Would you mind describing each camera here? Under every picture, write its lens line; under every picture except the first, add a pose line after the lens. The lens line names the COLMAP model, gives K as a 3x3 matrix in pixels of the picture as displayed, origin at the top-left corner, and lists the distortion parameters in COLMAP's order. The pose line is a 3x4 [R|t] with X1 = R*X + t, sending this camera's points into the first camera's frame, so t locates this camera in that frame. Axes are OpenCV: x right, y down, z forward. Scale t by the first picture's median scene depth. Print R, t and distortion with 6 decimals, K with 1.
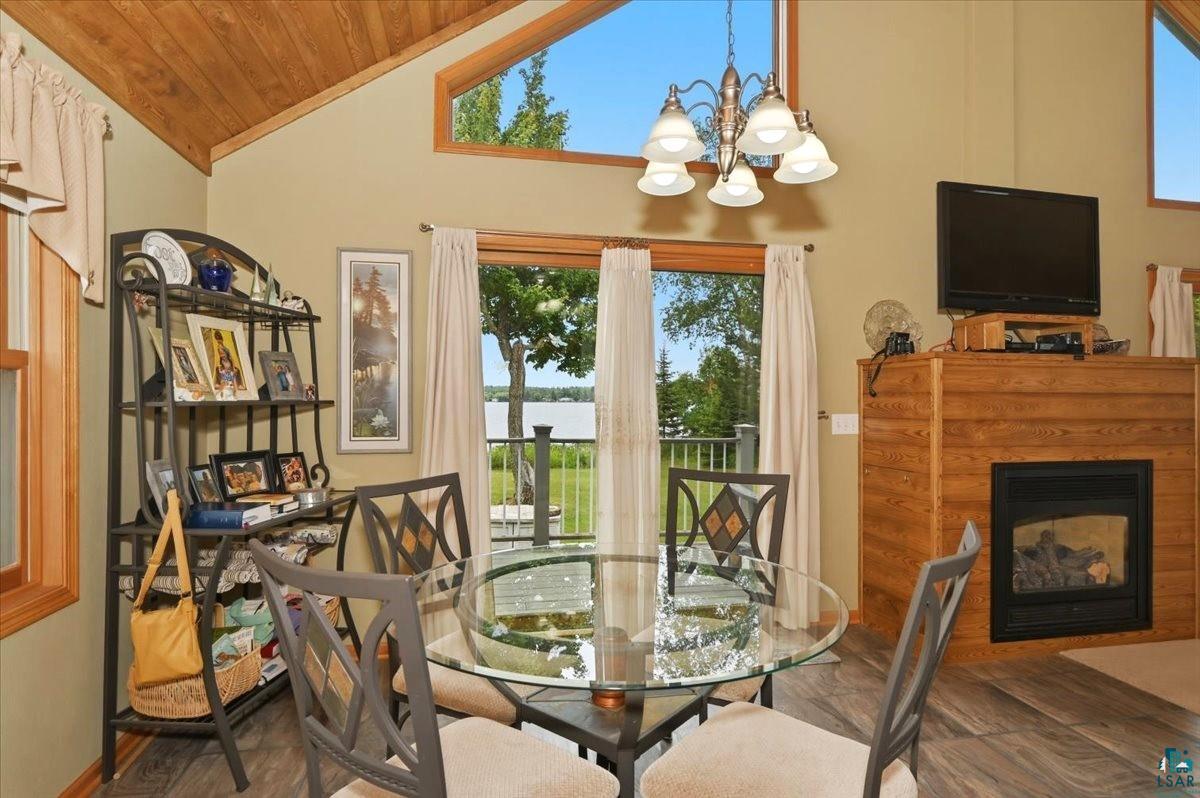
lens RADIAL K [[642.6, 0, 604.6], [0, 642.6, 396.4], [0, 0, 1]] dist [-0.001437, -0.000507]
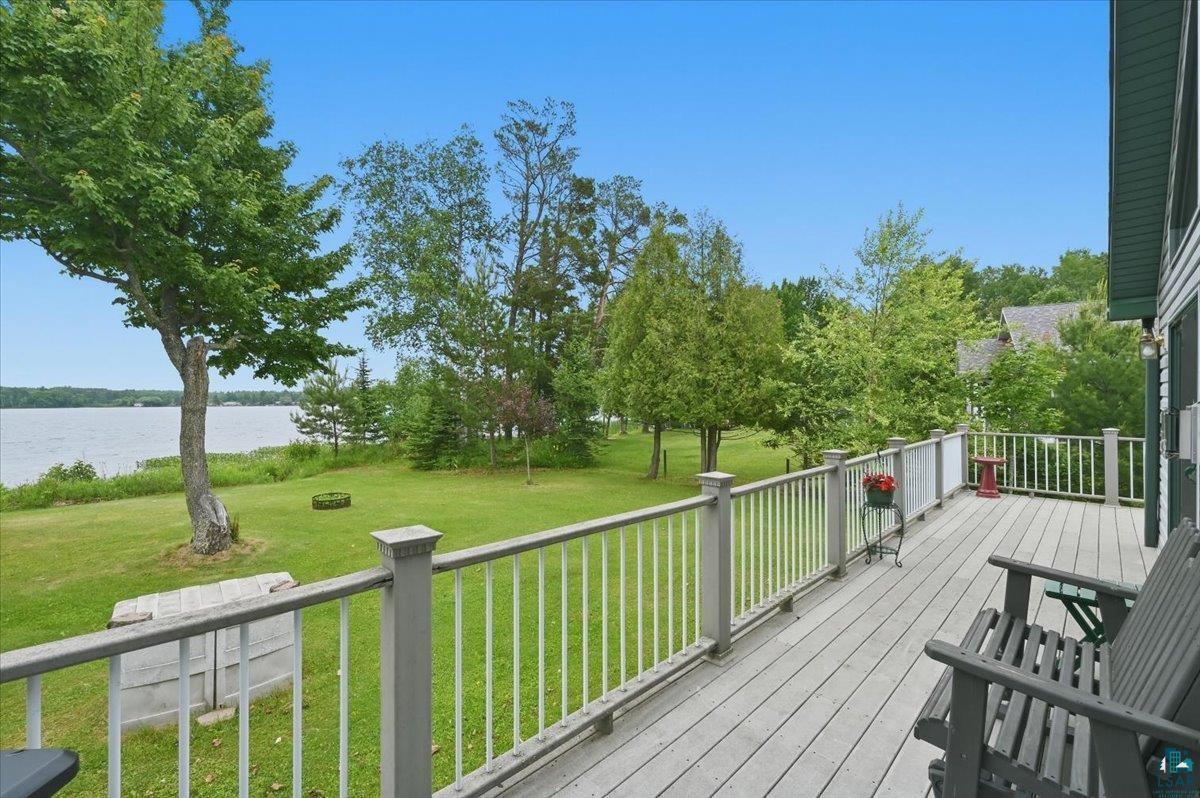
lens RADIAL K [[495.5, 0, 593.4], [0, 495.5, 397.2], [0, 0, 1]] dist [-0.000538, 0.000475]
pose [[0.839617, -0.005850, 0.543147, -0.260486], [0.007078, 0.999975, -0.000170, -0.055144], [-0.543132, 0.003987, 0.839638, 1.107512]]
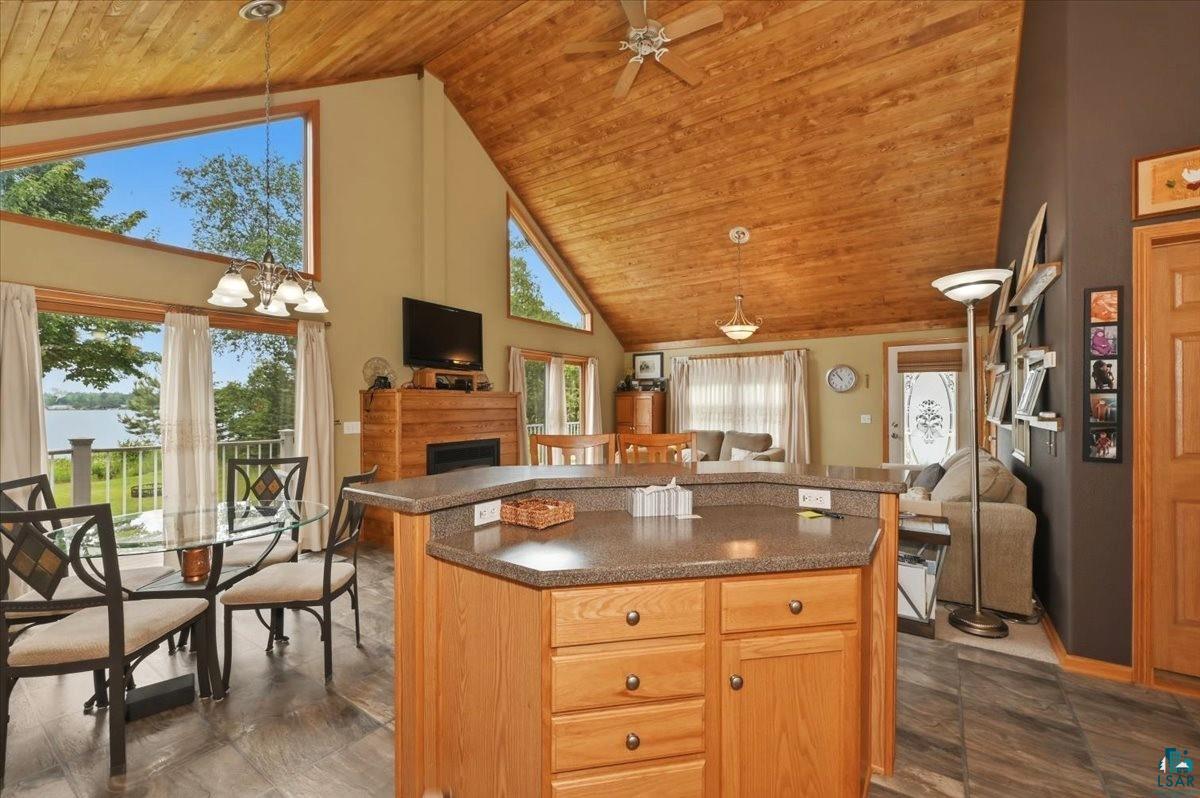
lens RADIAL K [[495.5, 0, 607.7], [0, 495.5, 401.1], [0, 0, 1]] dist [-0.000538, 0.000475]
pose [[0.713172, -0.004032, 0.700978, -0.073006], [0.004773, 0.999988, 0.000896, -0.027383], [-0.700973, 0.002707, 0.713183, -0.455338]]
